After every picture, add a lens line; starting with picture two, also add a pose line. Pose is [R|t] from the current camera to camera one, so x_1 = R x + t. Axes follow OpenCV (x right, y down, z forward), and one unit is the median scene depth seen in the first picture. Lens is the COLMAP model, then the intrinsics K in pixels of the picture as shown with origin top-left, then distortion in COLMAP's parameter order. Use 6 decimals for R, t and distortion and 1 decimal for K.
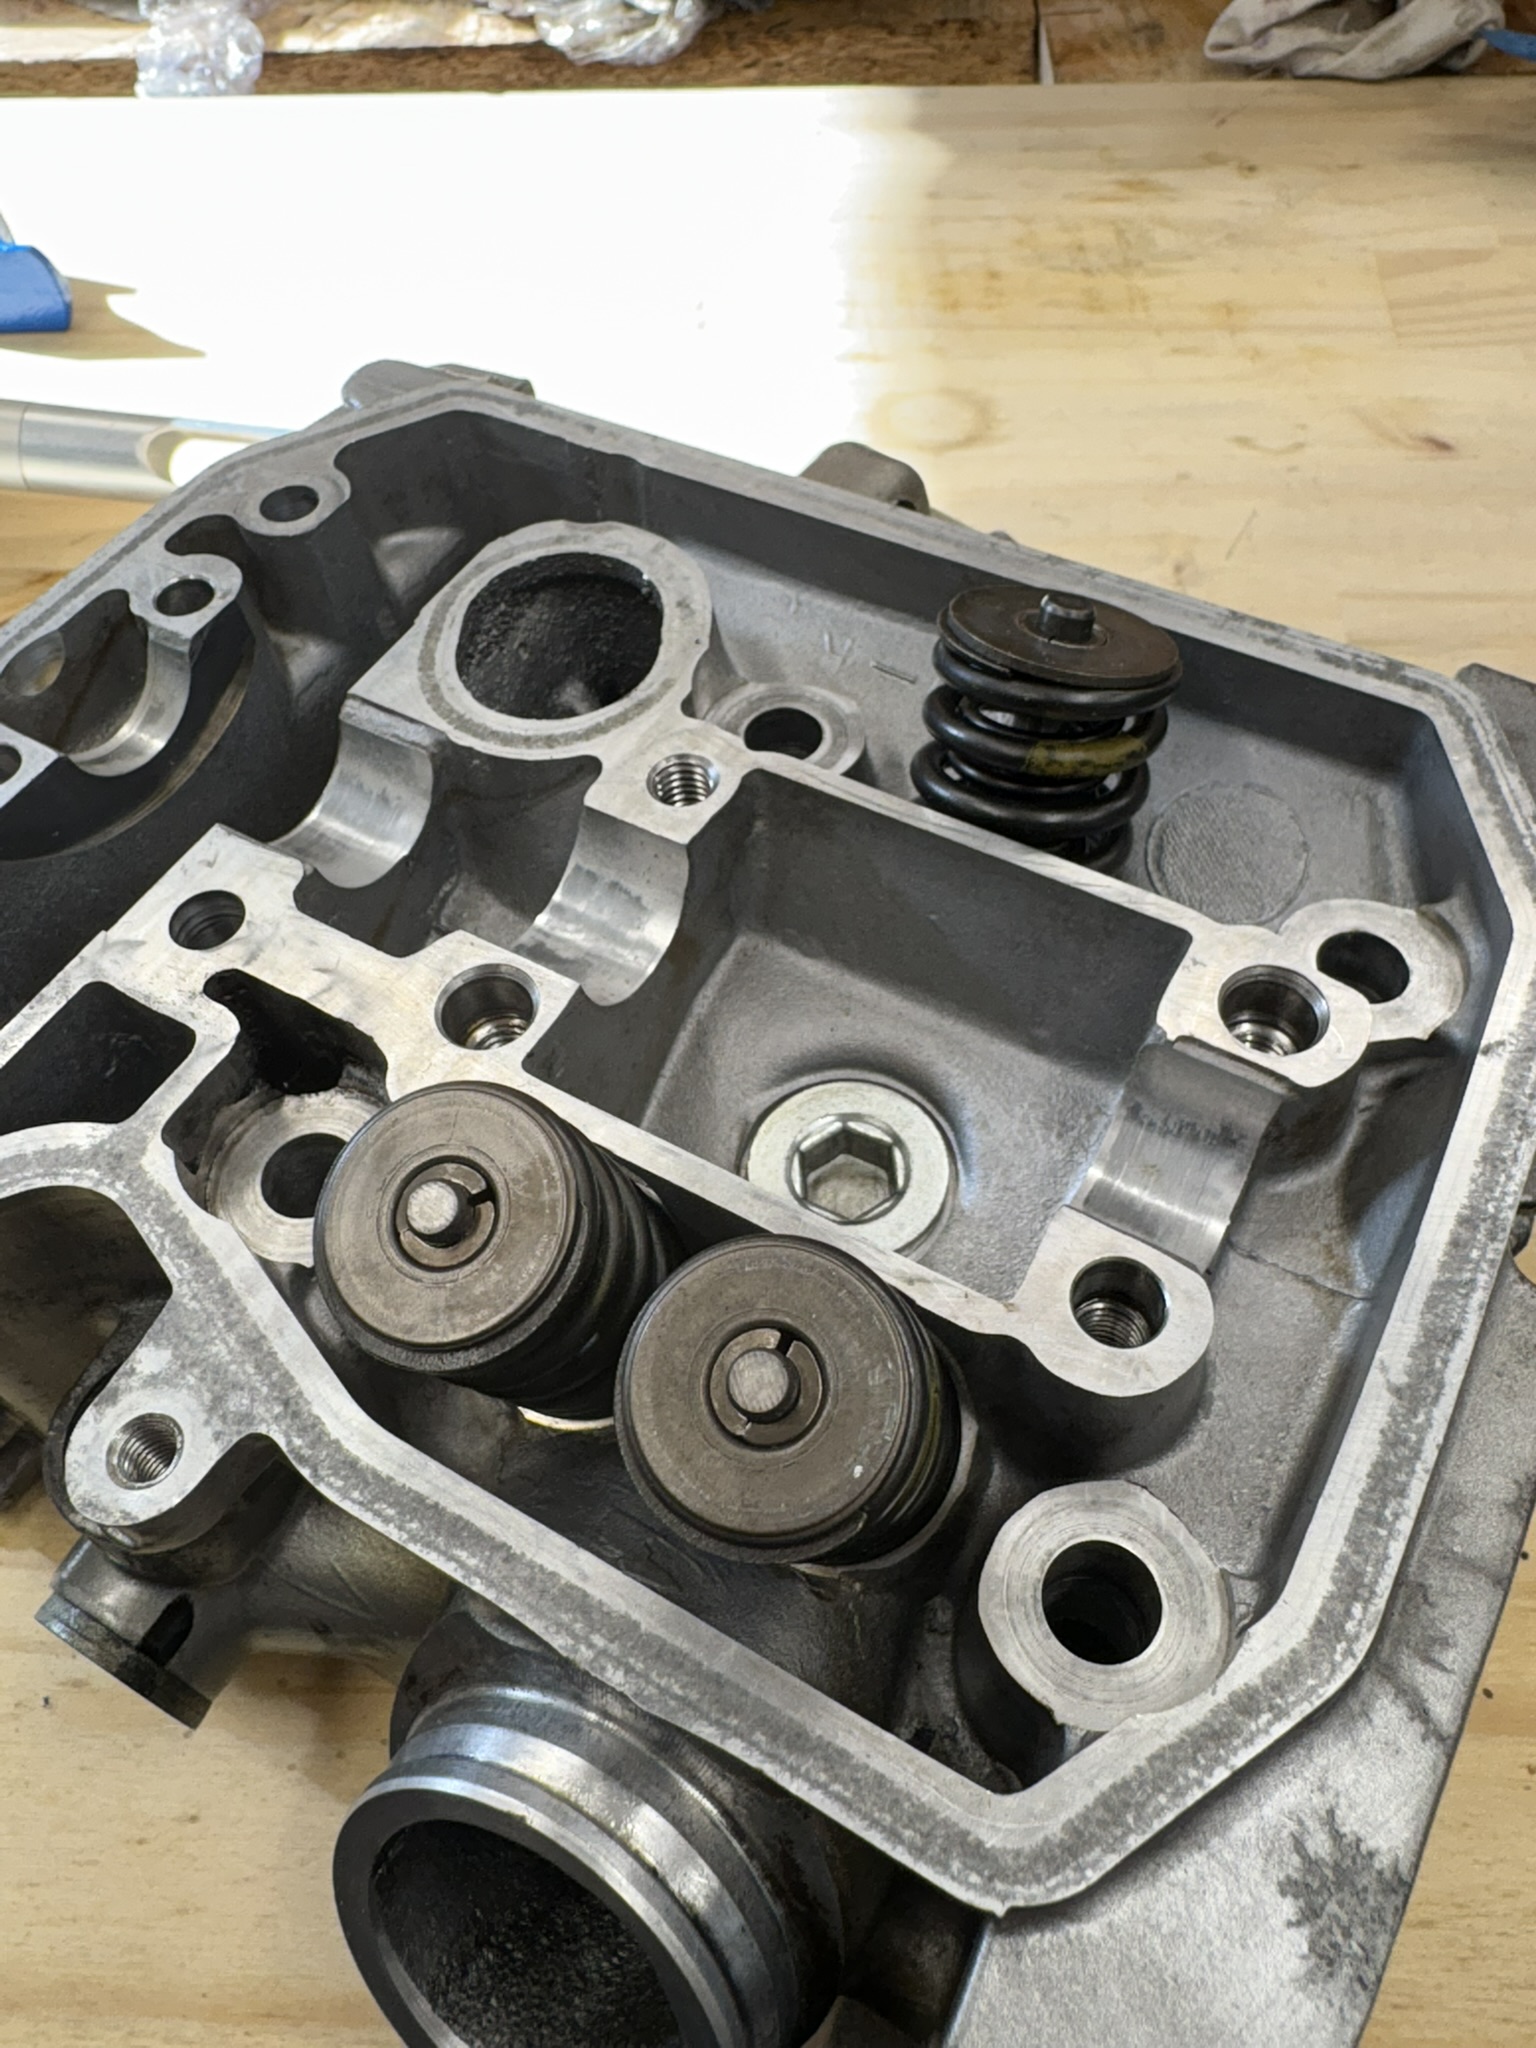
lens RADIAL K [[1602.9, 0, 768.0], [0, 1602.9, 1024.0], [0, 0, 1]] dist [0.000611, 0.001961]
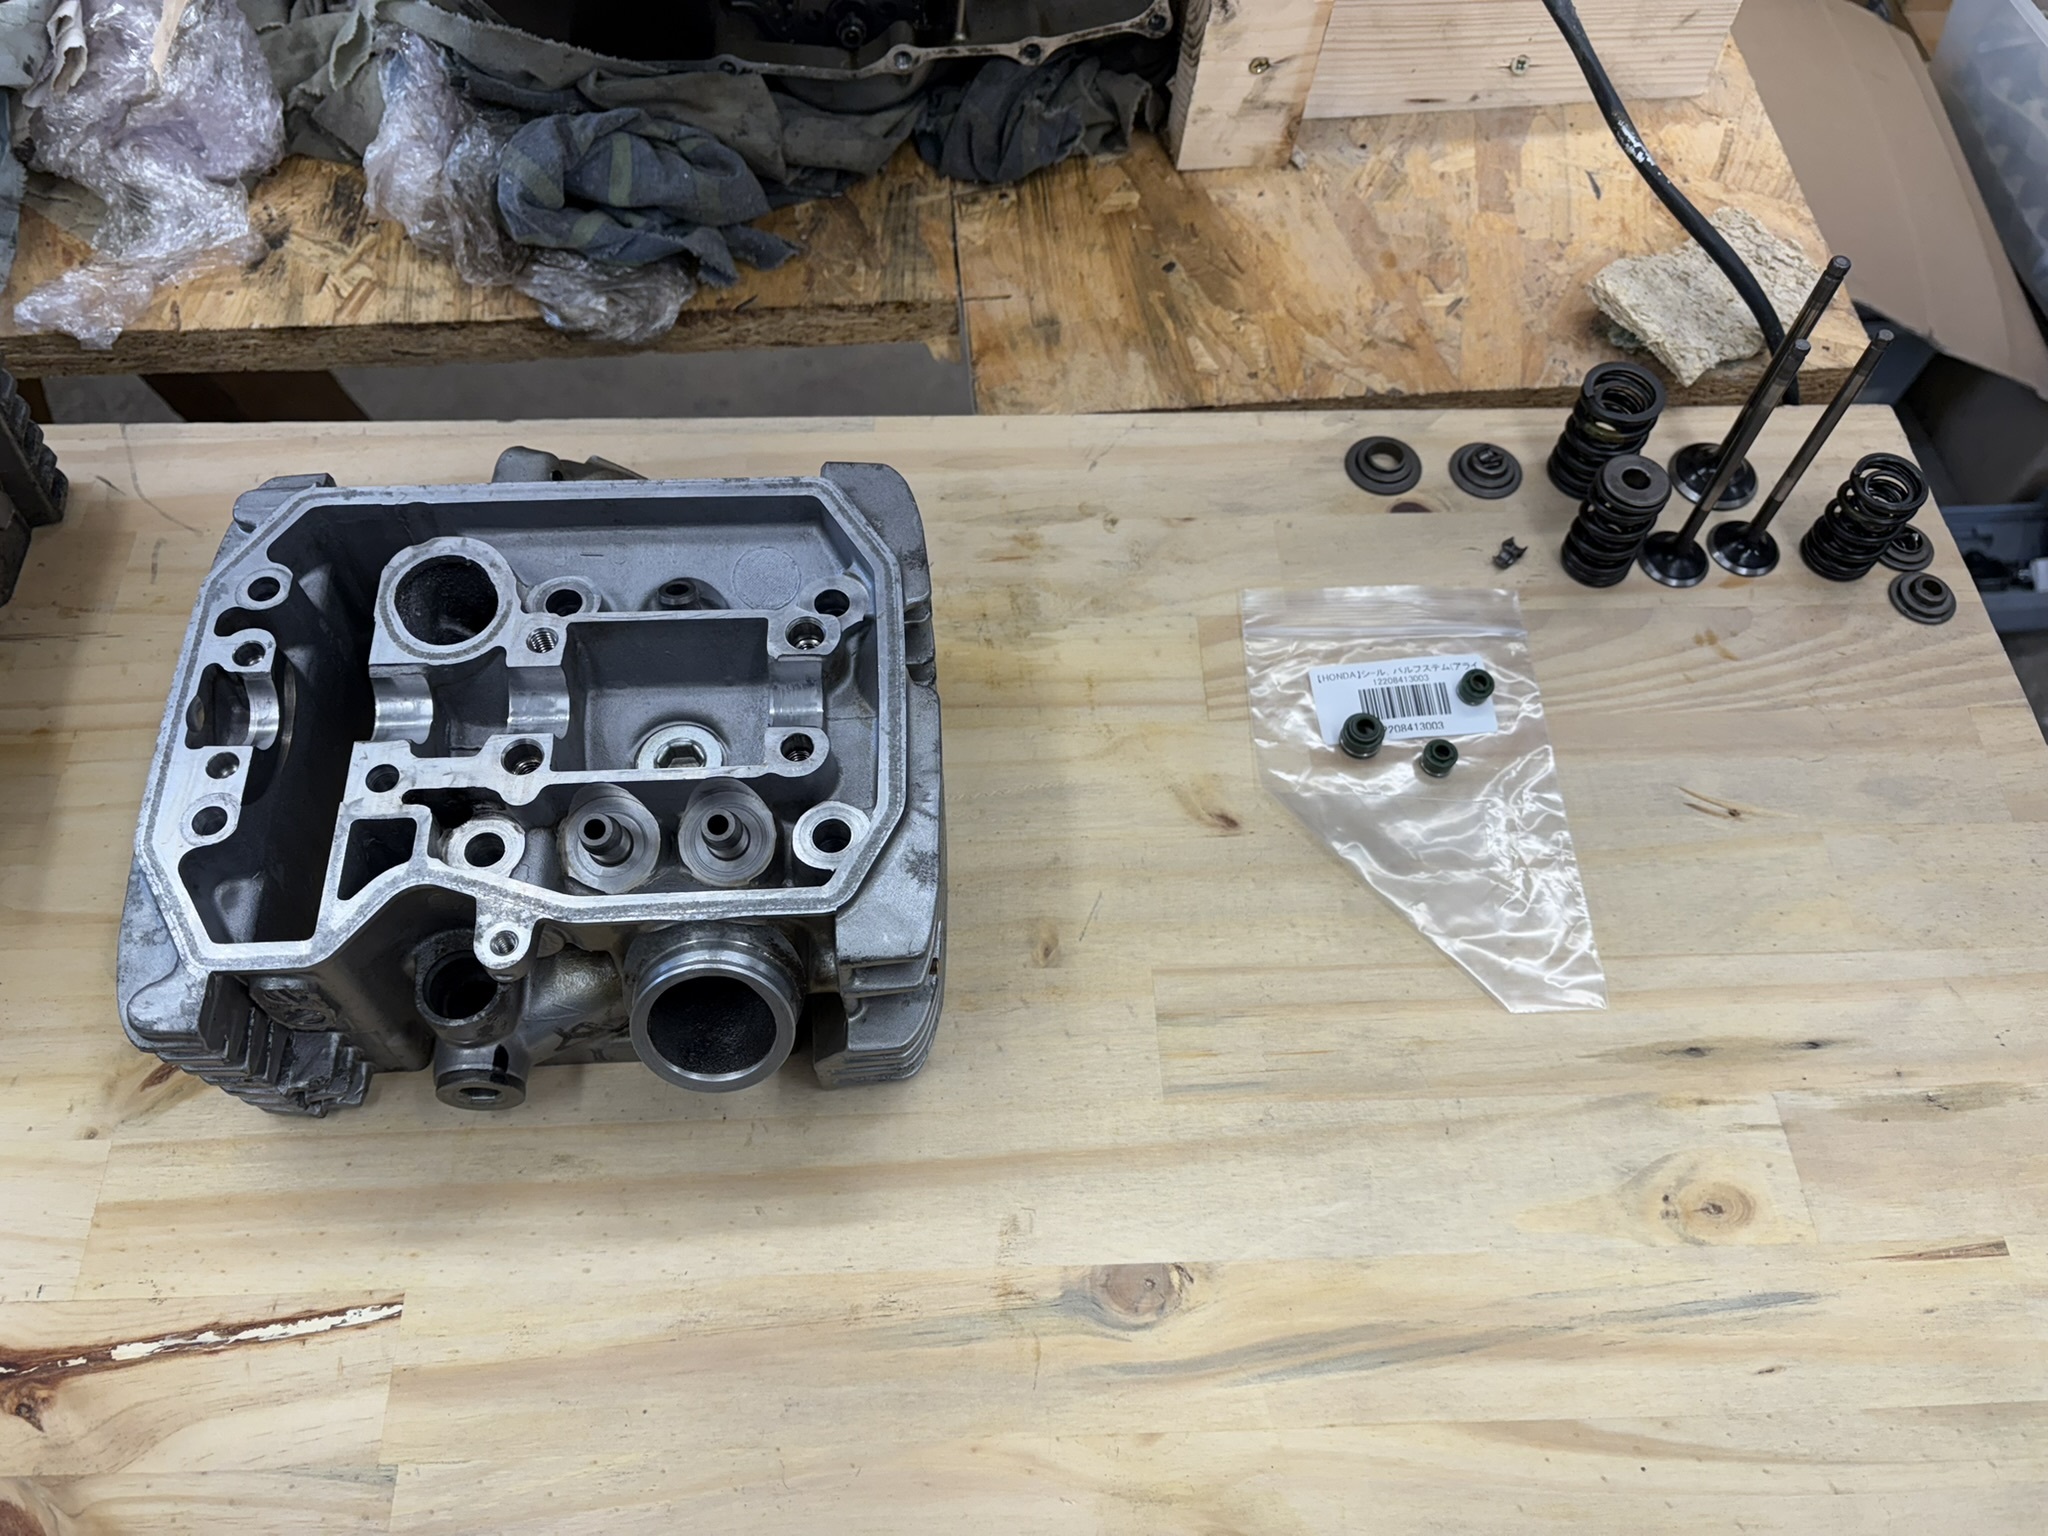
lens RADIAL K [[1561.2, 0, 1024.0], [0, 1561.2, 768.0], [0, 0, 1]] dist [-0.001183, -0.213311]
pose [[0.841195, -0.420547, 0.339898, -0.319241], [0.402010, 0.906782, 0.127023, 0.009179], [-0.361633, 0.029791, 0.931845, -1.381827]]
